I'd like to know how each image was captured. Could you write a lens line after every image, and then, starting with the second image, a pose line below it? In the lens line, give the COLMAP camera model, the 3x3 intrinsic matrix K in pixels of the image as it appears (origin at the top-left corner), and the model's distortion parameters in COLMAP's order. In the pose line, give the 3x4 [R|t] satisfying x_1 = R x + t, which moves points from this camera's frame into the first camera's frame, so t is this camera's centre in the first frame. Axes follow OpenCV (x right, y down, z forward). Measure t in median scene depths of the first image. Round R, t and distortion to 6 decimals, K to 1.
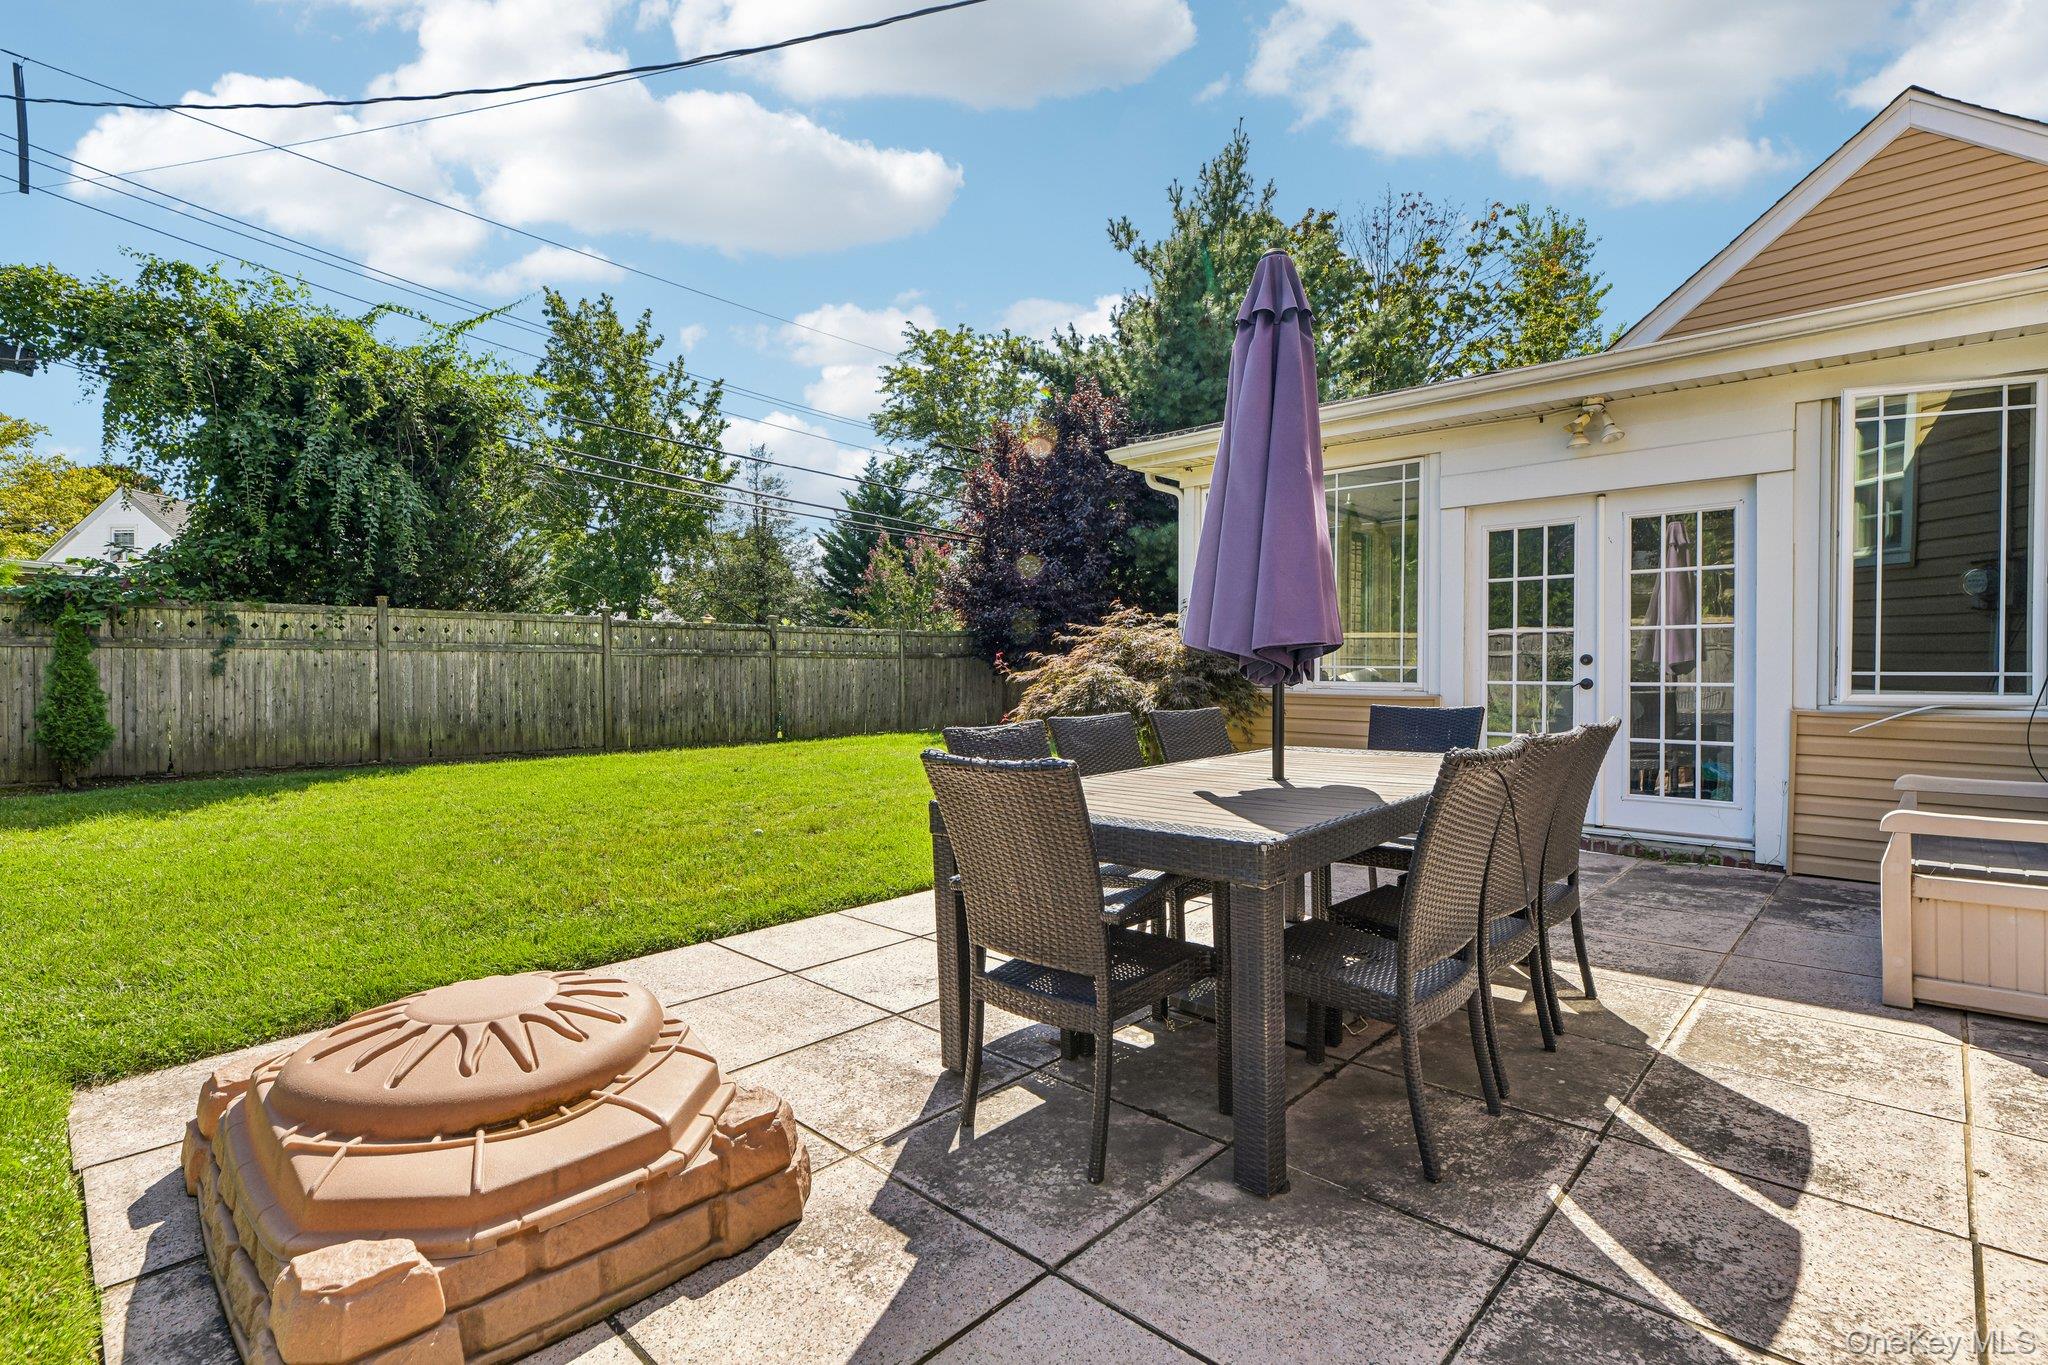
lens RADIAL K [[973.4, 0, 1016.6], [0, 973.4, 679.5], [0, 0, 1]] dist [0.002727, -0.000458]
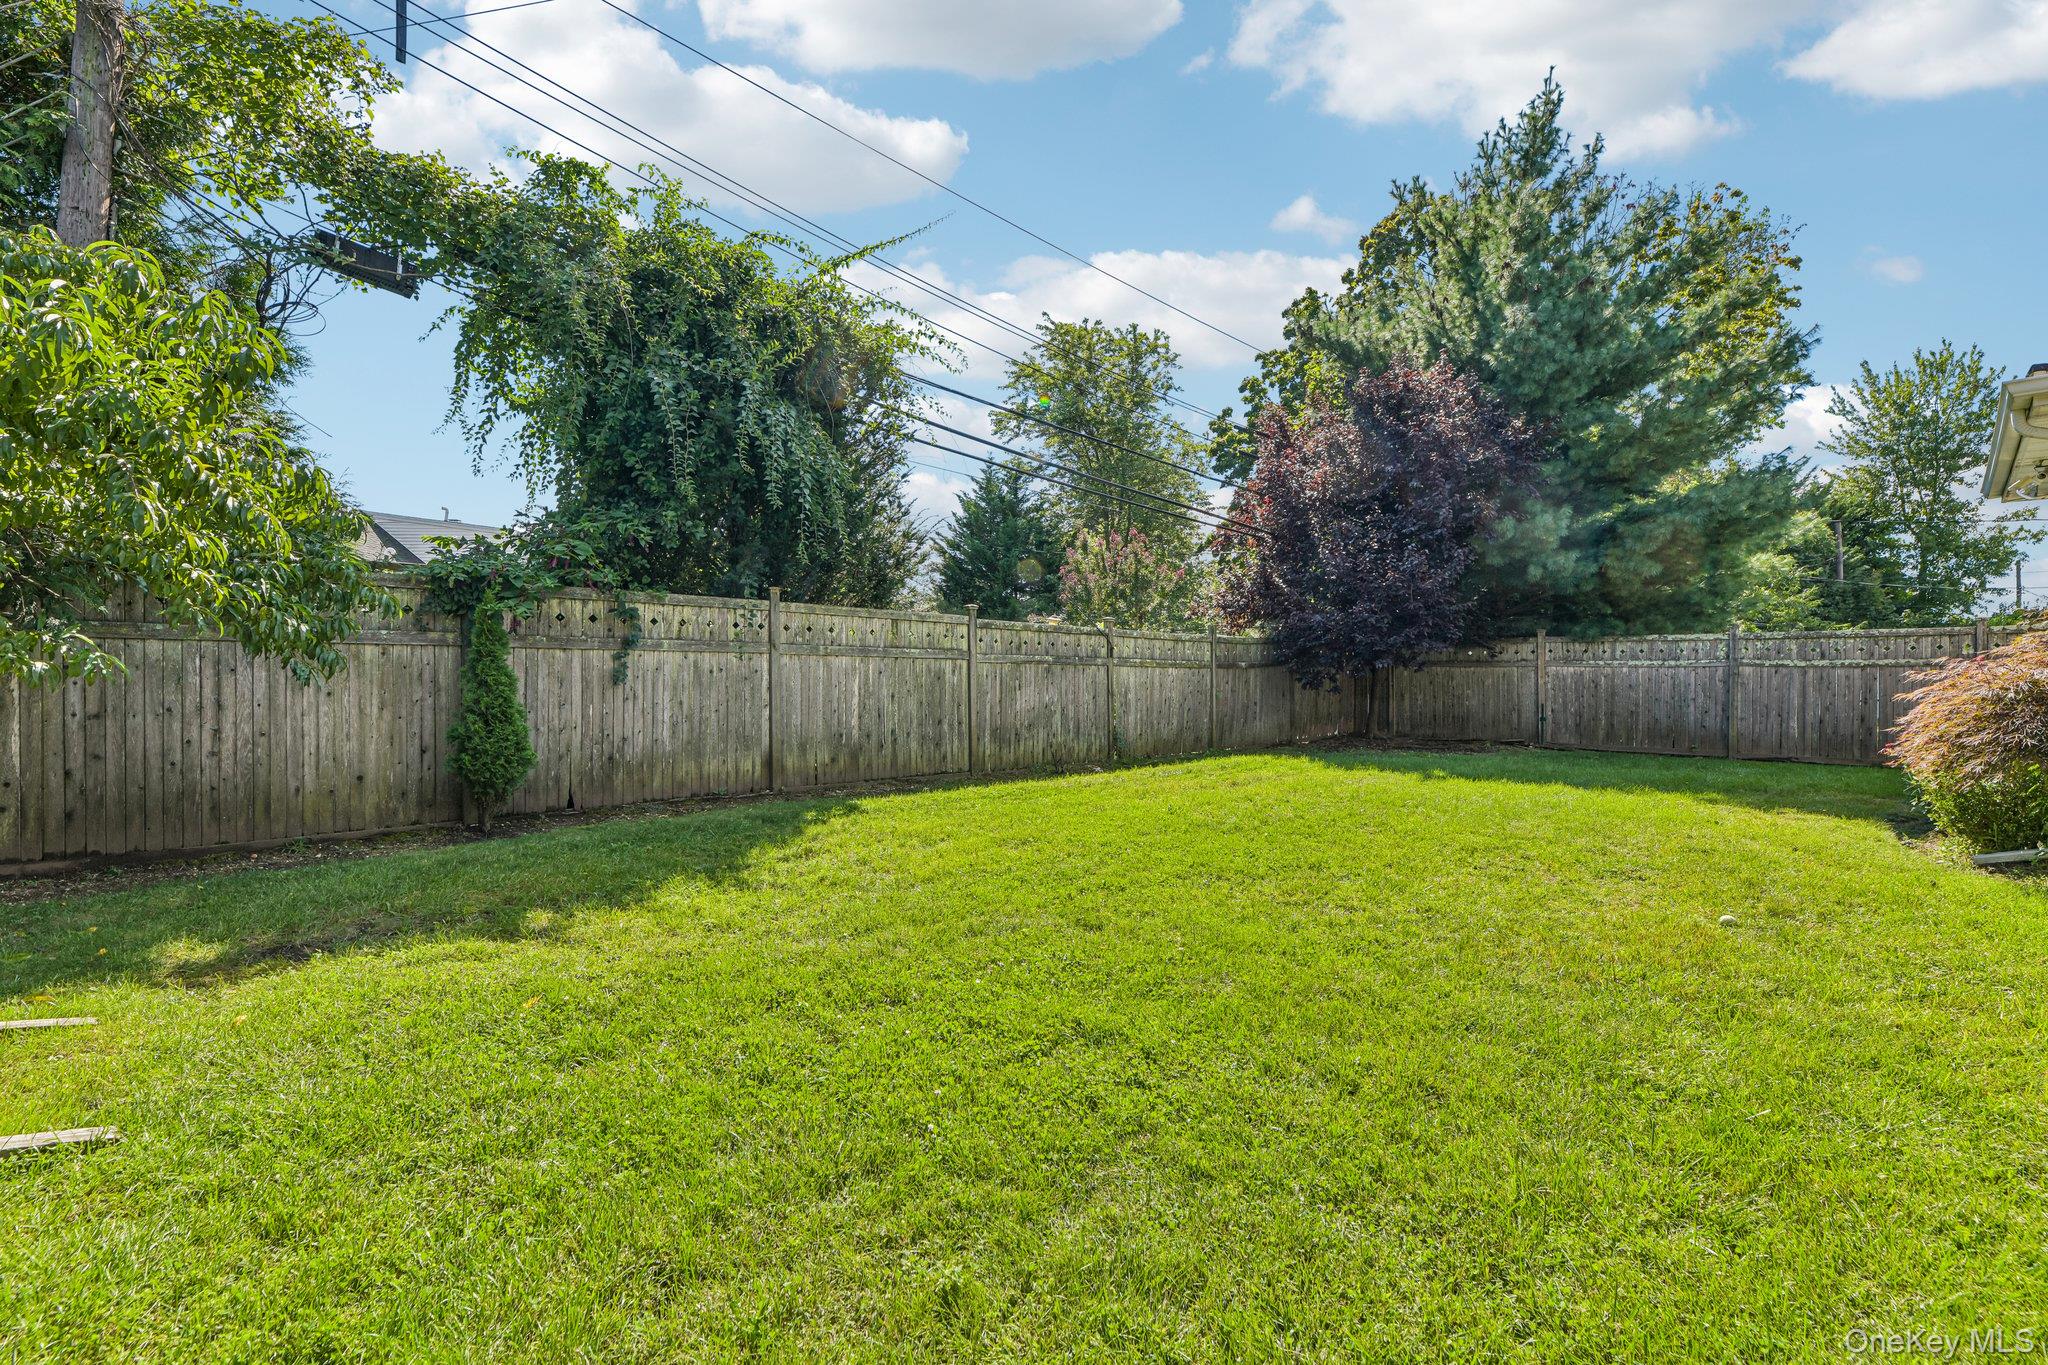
lens RADIAL K [[973.4, 0, 1025.9], [0, 973.4, 692.0], [0, 0, 1]] dist [0.002727, -0.000458]
pose [[0.999942, 0.003060, 0.010329, -0.439393], [-0.003050, 0.999995, -0.000964, 0.001729], [-0.010332, 0.000933, 0.999946, 0.183478]]
